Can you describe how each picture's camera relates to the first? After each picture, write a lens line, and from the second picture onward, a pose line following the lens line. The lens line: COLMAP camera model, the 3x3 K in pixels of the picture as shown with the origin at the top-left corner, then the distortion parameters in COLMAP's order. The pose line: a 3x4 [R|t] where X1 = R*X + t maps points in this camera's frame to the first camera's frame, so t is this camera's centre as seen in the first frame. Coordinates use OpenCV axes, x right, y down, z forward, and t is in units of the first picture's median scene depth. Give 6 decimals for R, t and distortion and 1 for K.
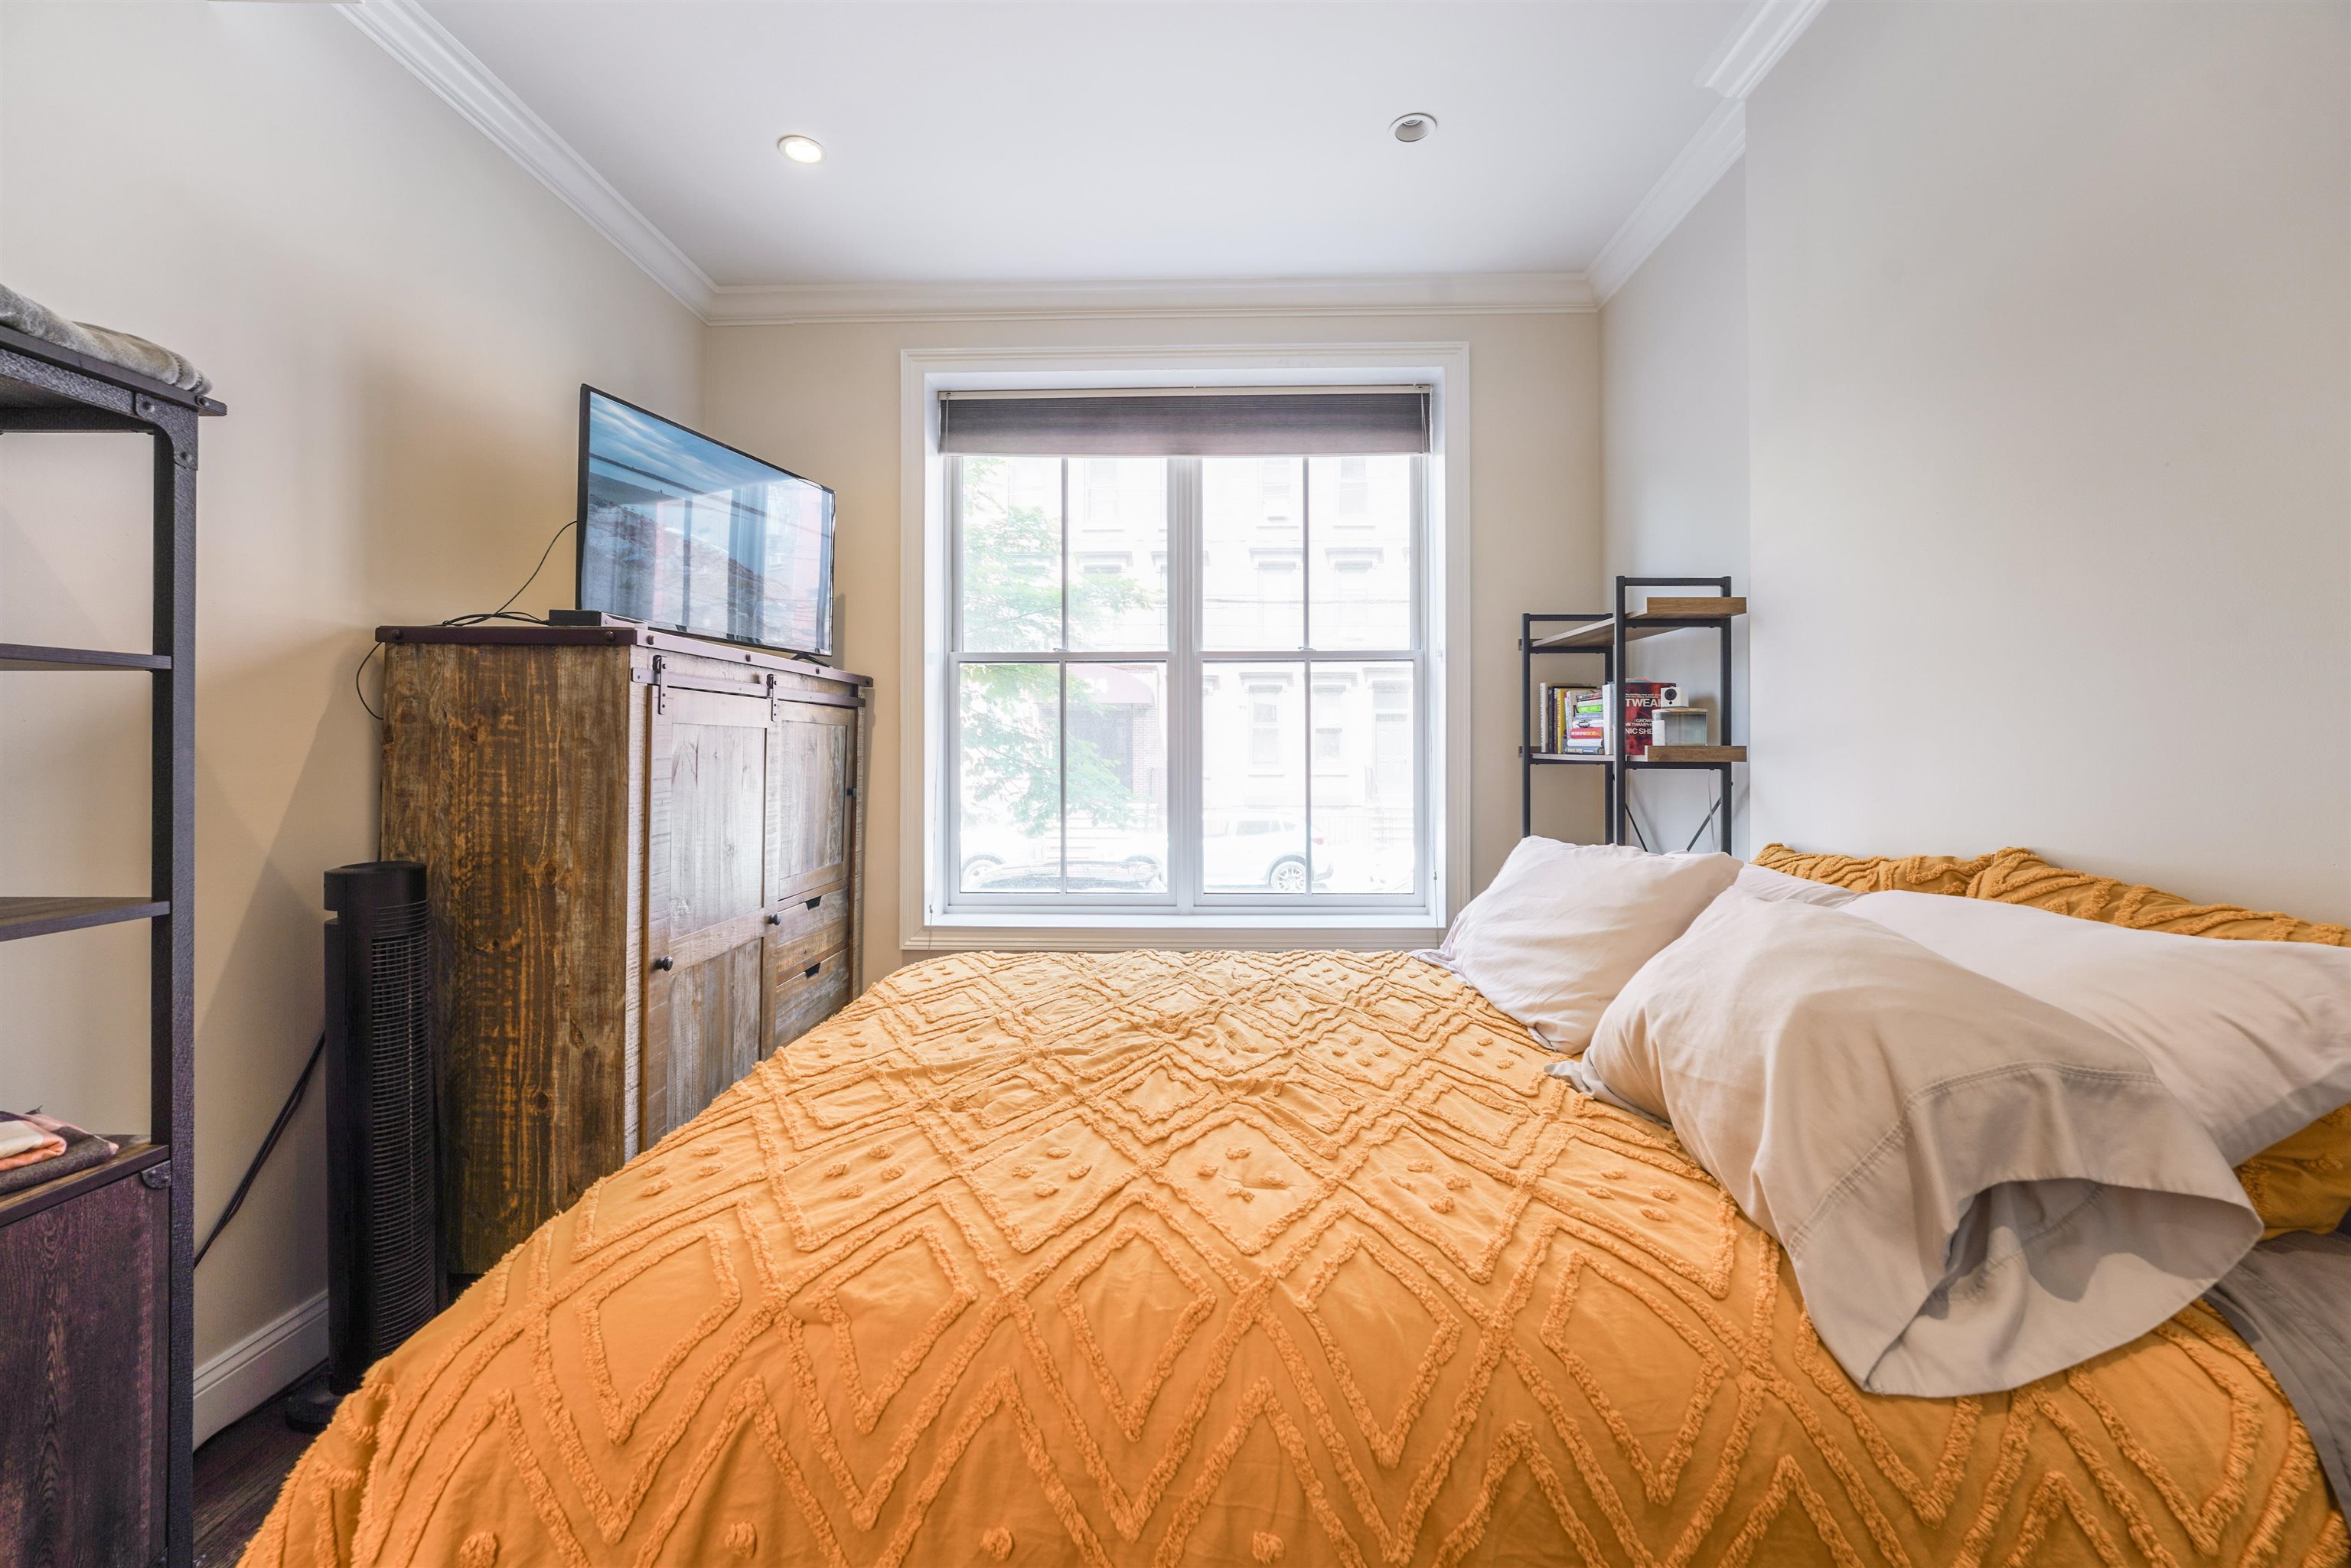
lens RADIAL K [[945.7, 0, 1176.4], [0, 945.7, 758.8], [0, 0, 1]] dist [-0.014757, 0.002987]
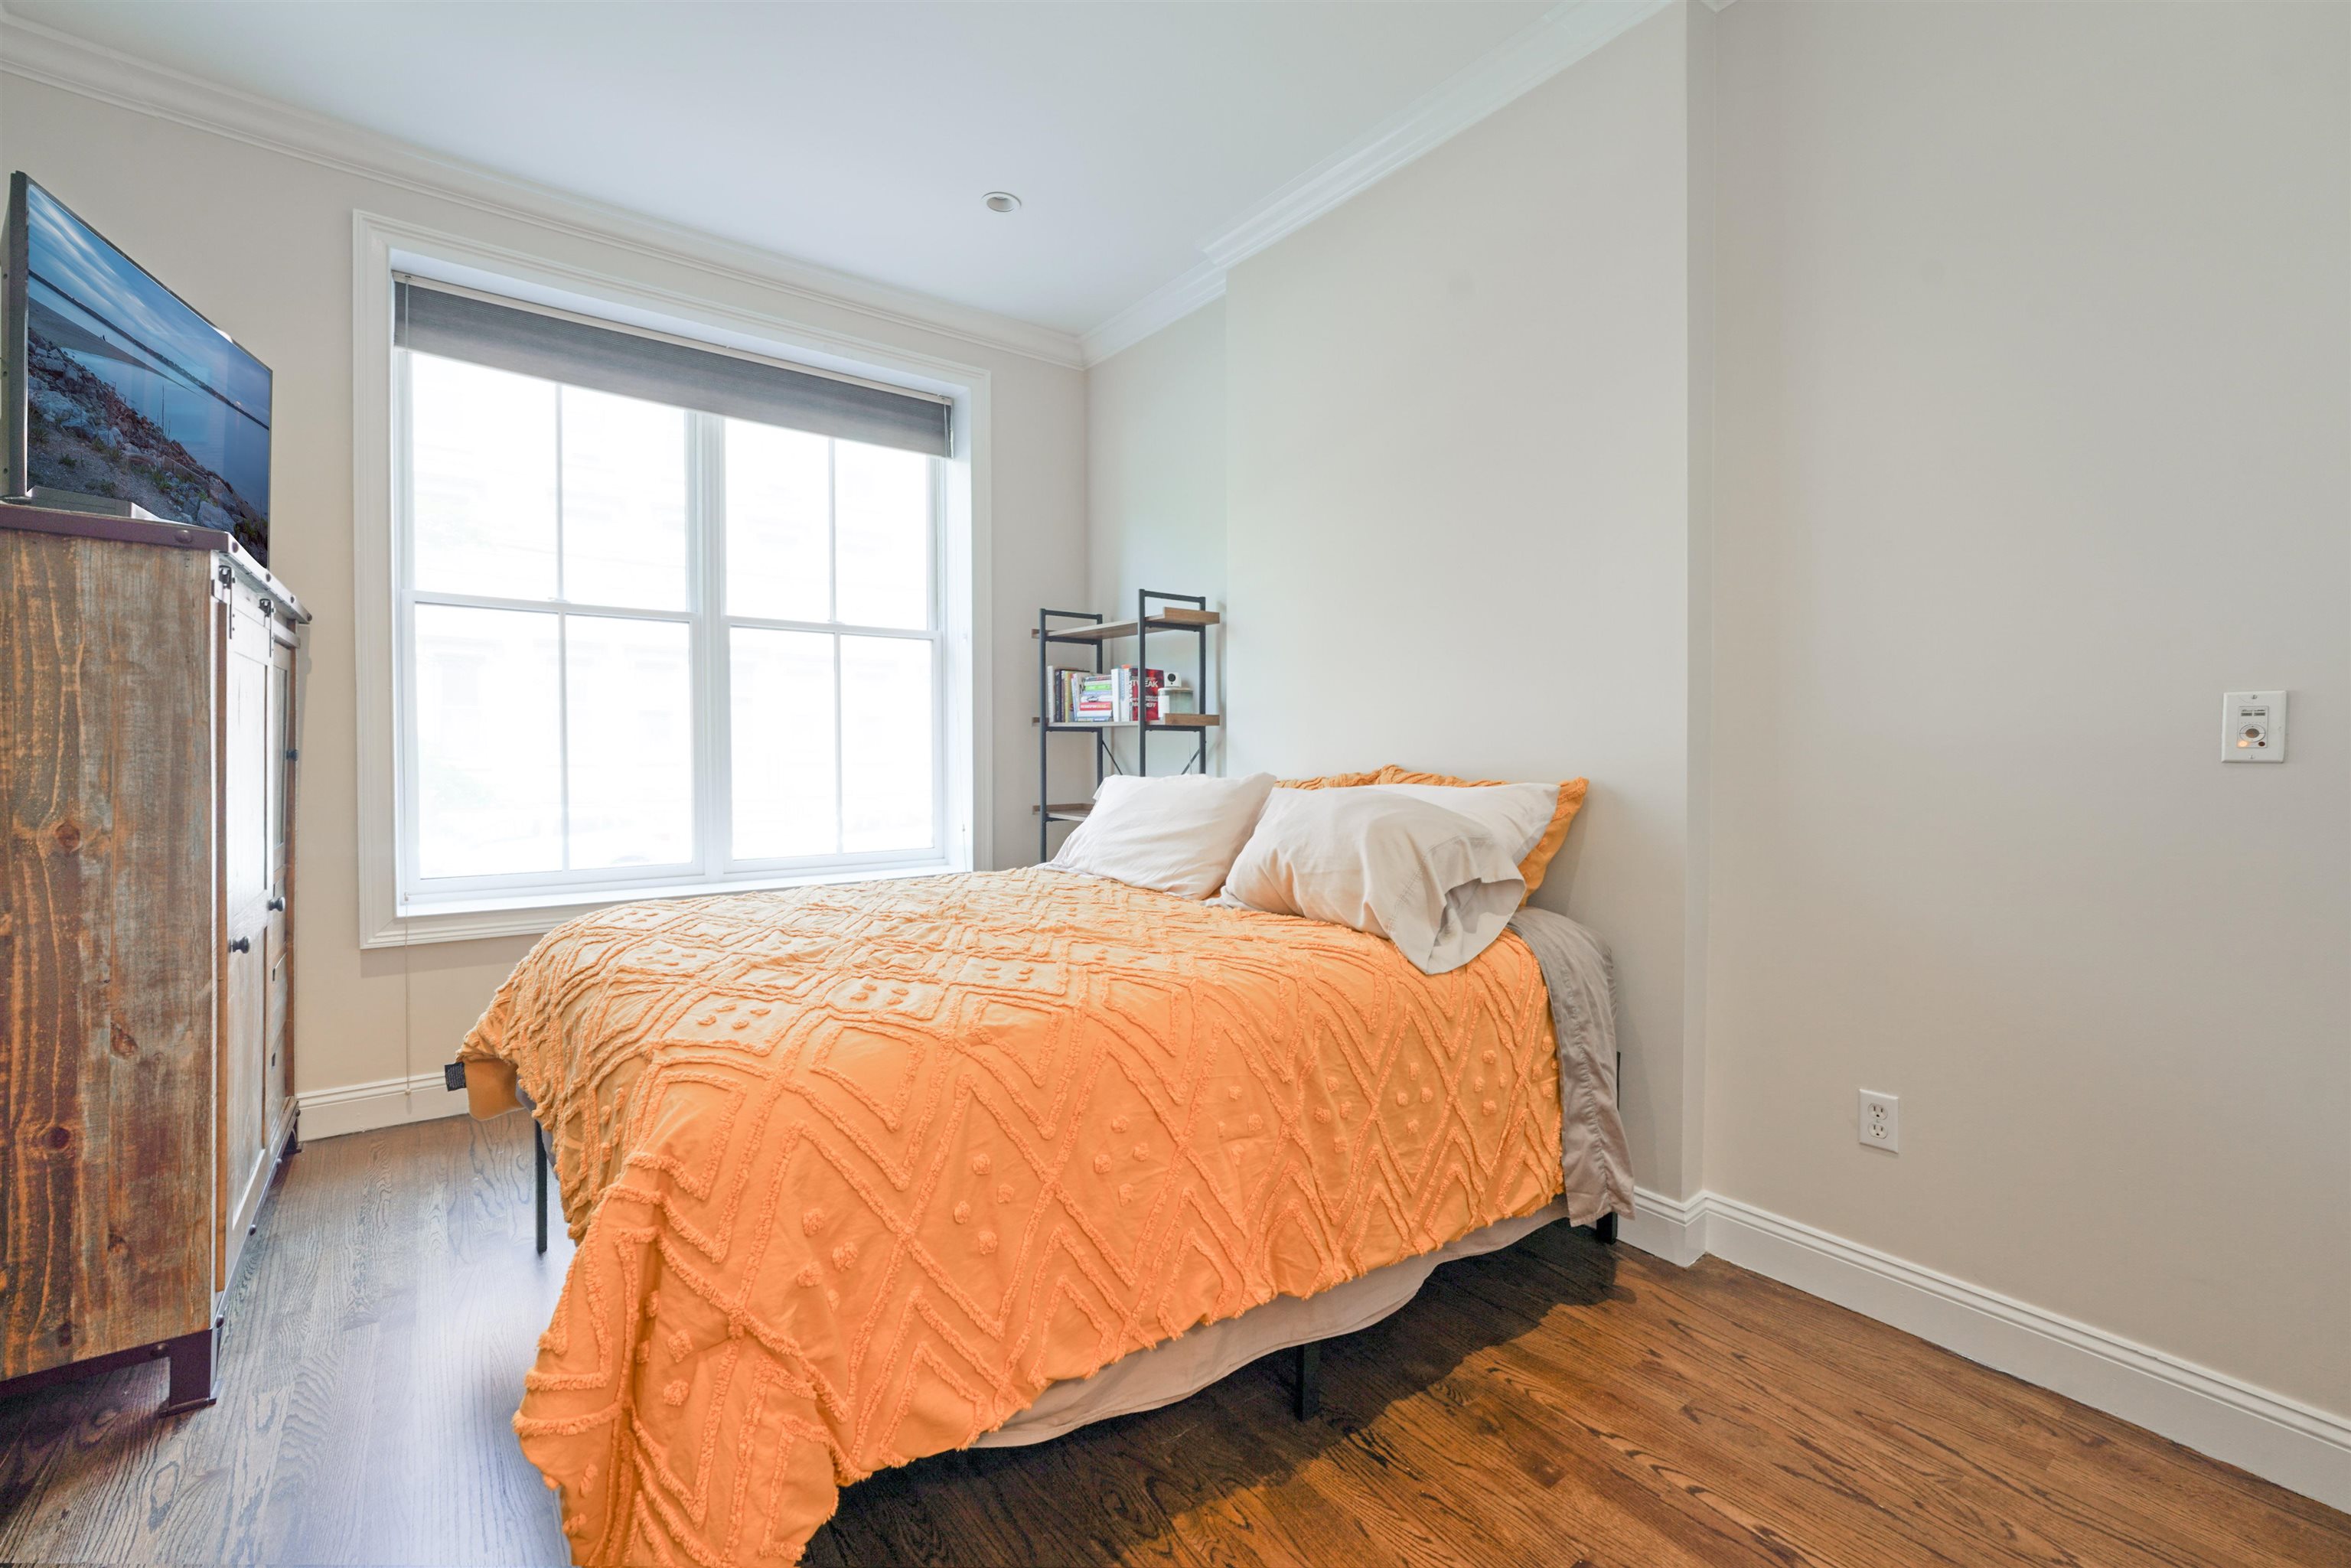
lens RADIAL K [[995.3, 0, 1175.5], [0, 995.3, 784.0], [0, 0, 1]] dist [-0.032121, 0.021287]
pose [[0.778470, -0.017577, 0.627435, -0.468988], [-0.001810, 0.999541, 0.030248, 0.052813], [-0.627679, -0.024683, 0.778081, -0.182806]]
